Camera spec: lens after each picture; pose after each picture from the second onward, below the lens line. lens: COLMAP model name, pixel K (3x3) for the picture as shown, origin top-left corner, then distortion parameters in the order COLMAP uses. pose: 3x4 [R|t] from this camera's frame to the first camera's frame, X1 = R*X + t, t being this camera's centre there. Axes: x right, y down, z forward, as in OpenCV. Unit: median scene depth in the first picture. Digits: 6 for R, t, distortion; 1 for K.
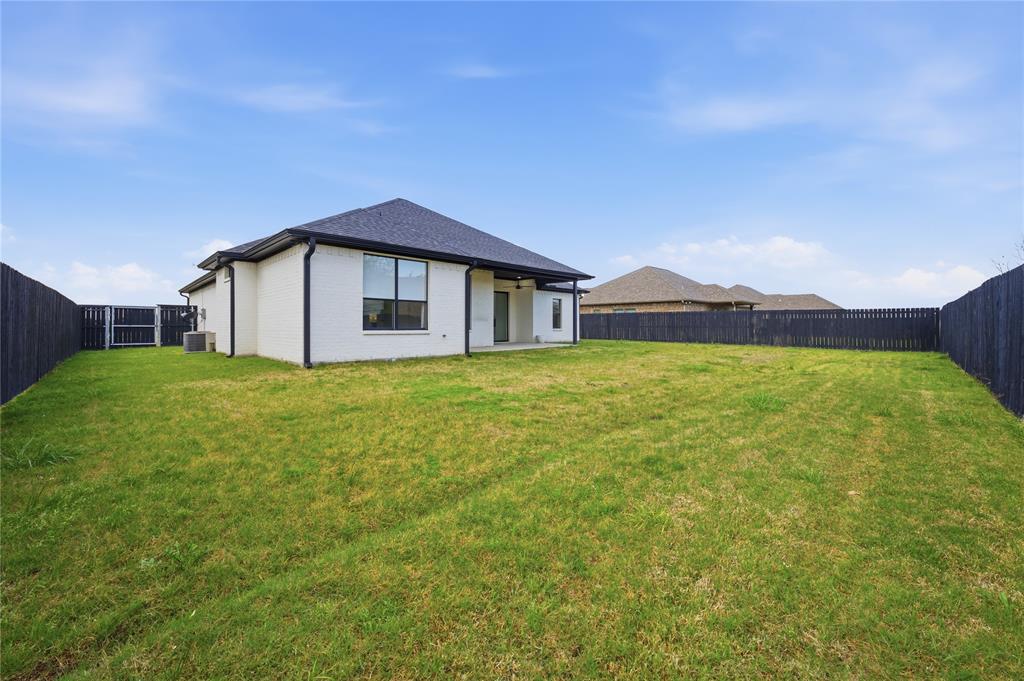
lens RADIAL K [[355.1, 0, 511.7], [0, 355.1, 337.1], [0, 0, 1]] dist [-0.001964, 0.000153]
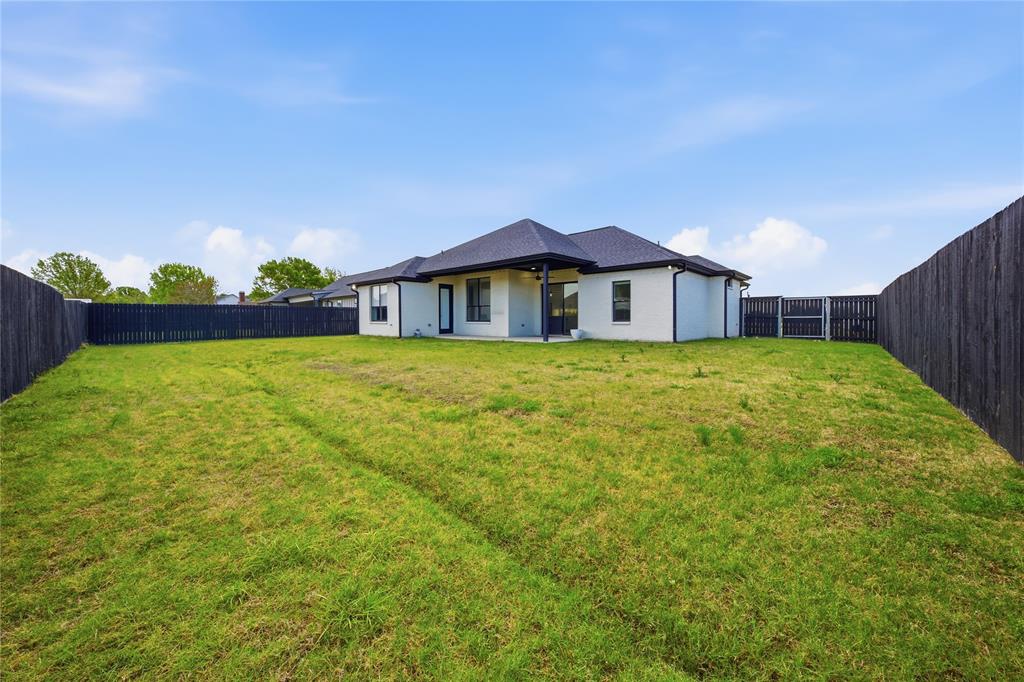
lens RADIAL K [[357.7, 0, 513.1], [0, 357.7, 319.8], [0, 0, 1]] dist [-0.001261, -0.000119]
pose [[0.999903, -0.002850, 0.013629, -0.146311], [0.003230, 0.999603, -0.027972, 0.000619], [-0.013544, 0.028014, 0.999516, -0.005467]]
